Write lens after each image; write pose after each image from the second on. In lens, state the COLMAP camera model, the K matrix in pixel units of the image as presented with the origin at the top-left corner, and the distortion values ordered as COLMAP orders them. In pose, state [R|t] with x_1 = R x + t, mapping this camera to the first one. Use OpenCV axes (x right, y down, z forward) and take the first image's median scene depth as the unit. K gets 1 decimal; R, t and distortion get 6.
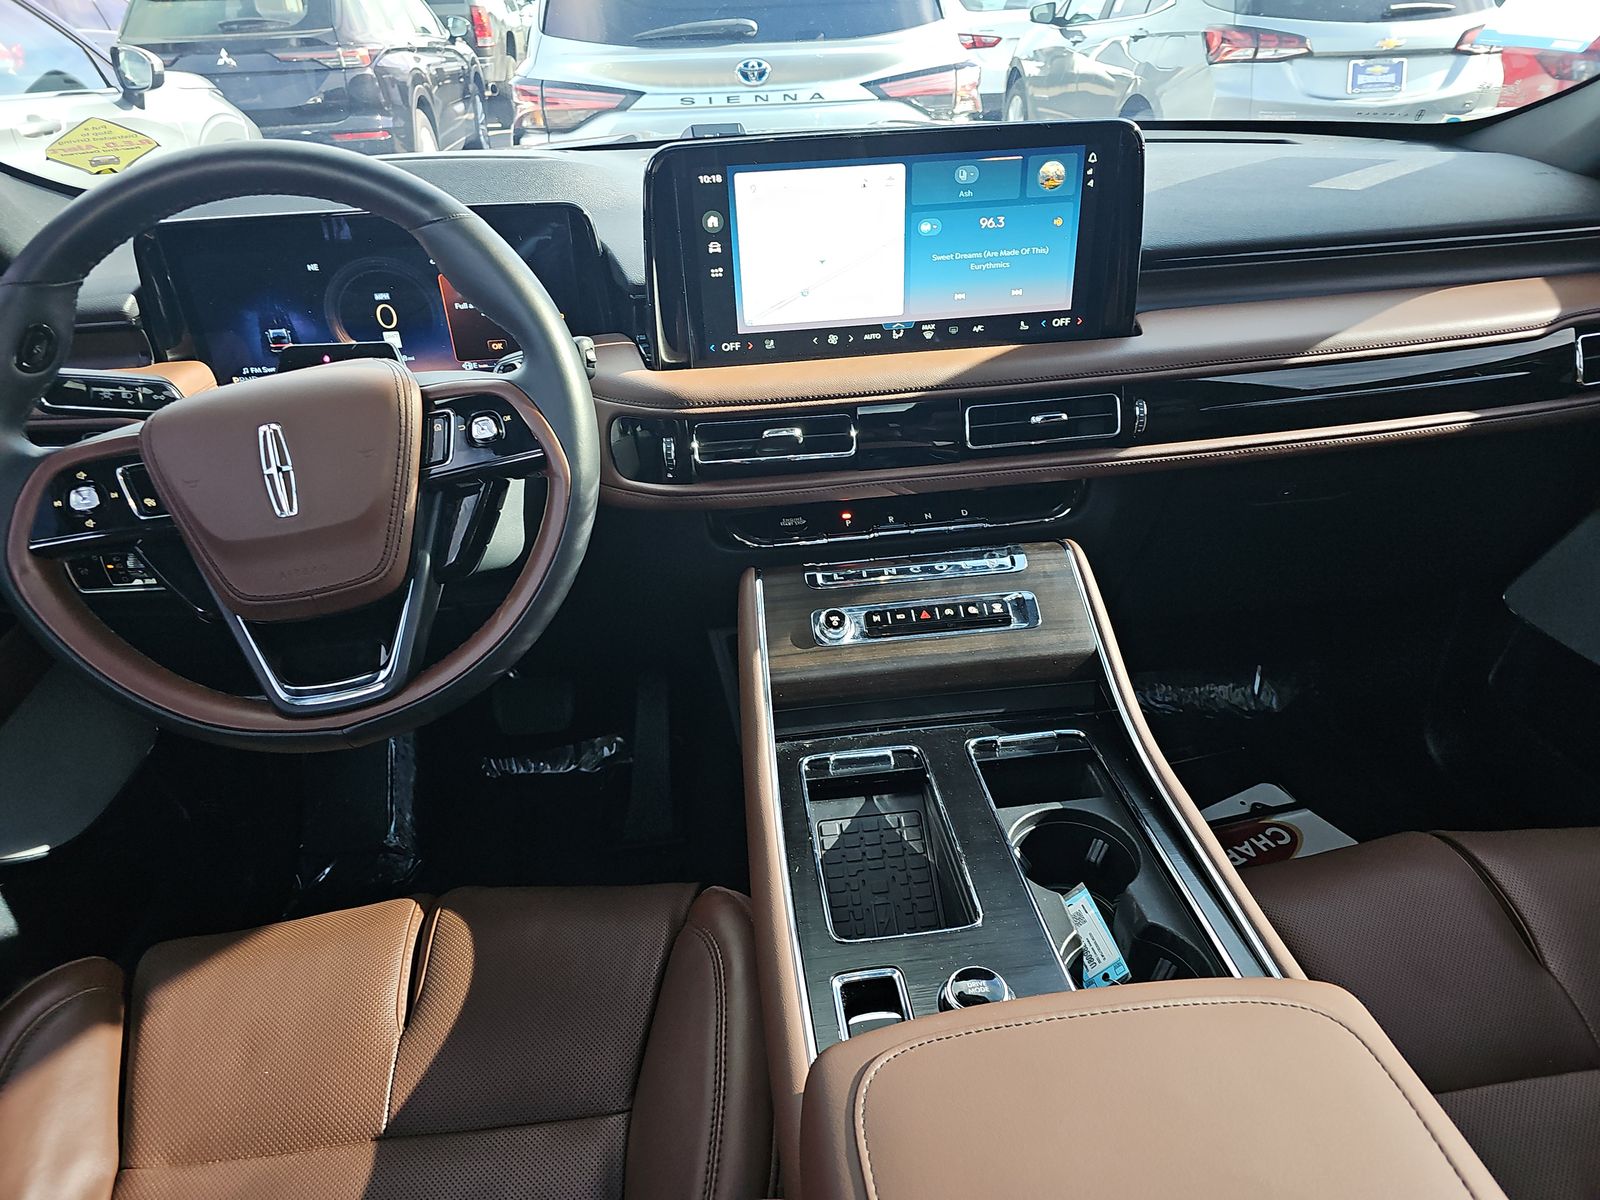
lens RADIAL K [[1078.9, 0, 796.2], [0, 1078.9, 600.4], [0, 0, 1]] dist [0.022786, -0.016661]
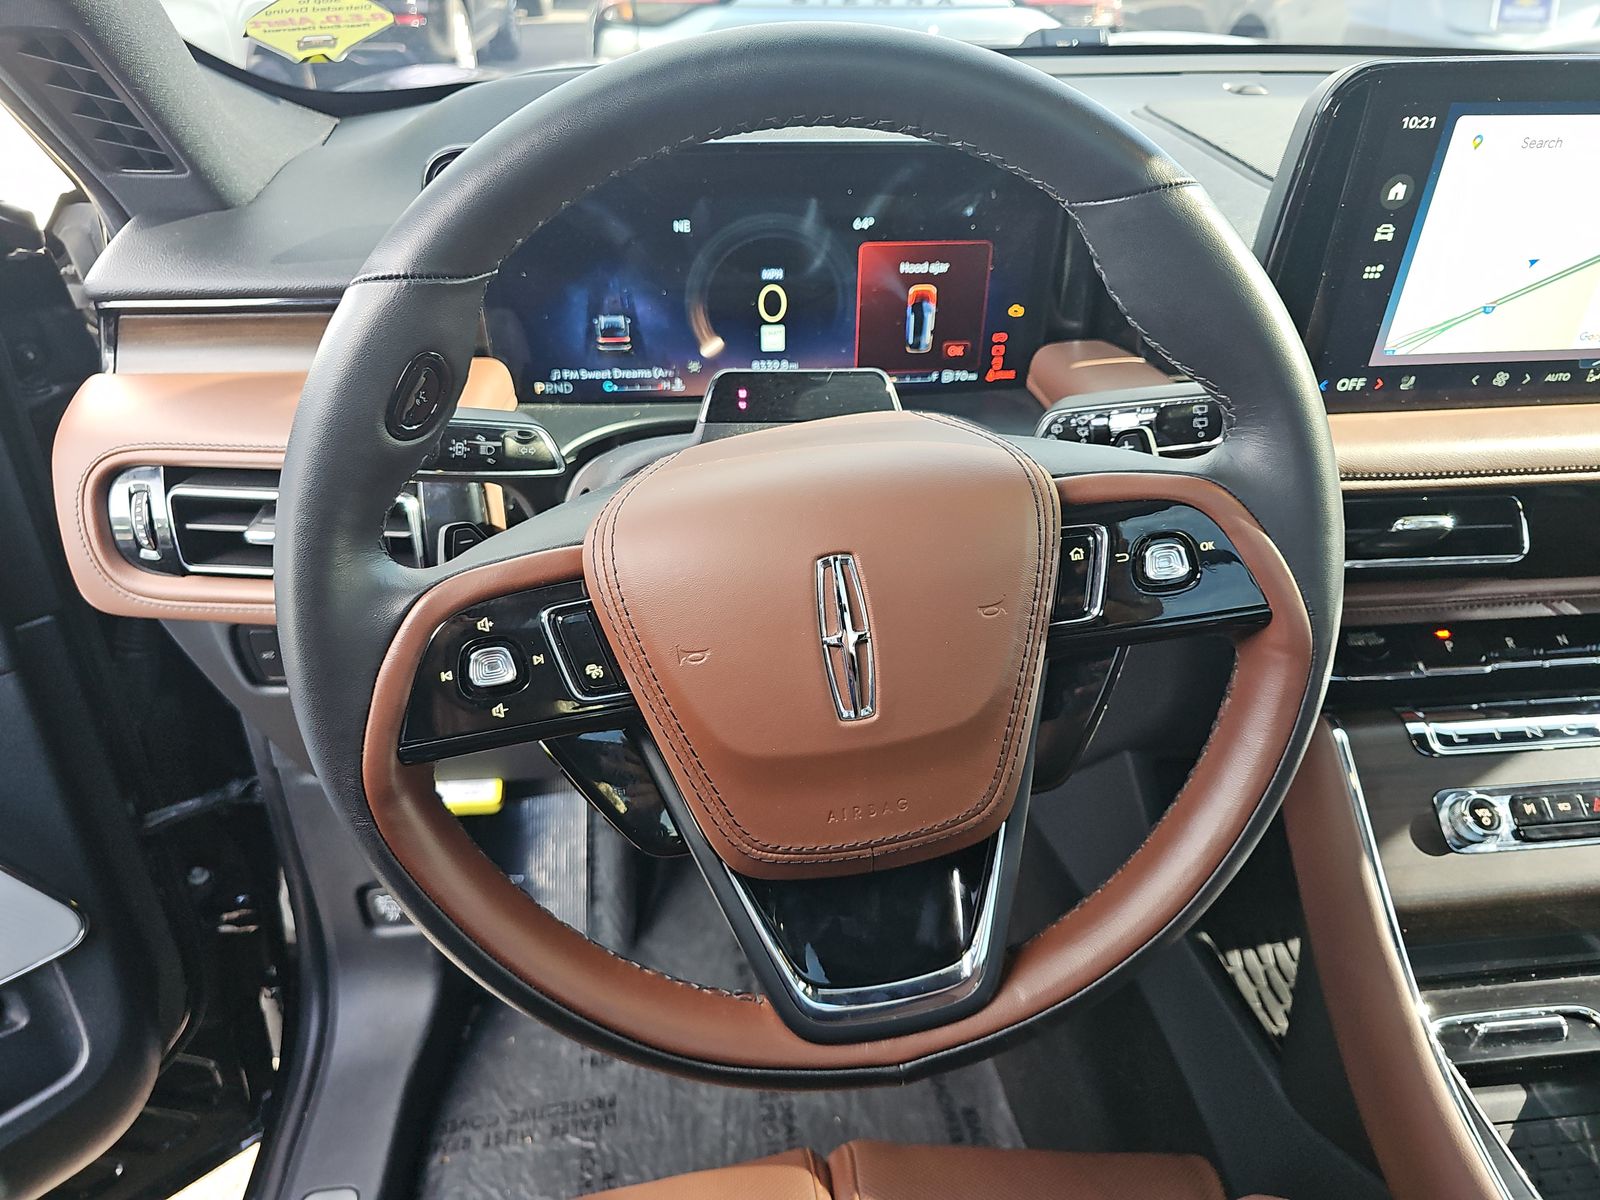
lens RADIAL K [[1078.9, 0, 749.5], [0, 1078.9, 567.7], [0, 0, 1]] dist [0.022786, -0.016661]
pose [[0.998874, 0.046718, 0.008219, -0.416220], [-0.047054, 0.997785, 0.047016, -0.139143], [-0.006004, -0.047350, 0.998860, 0.350539]]
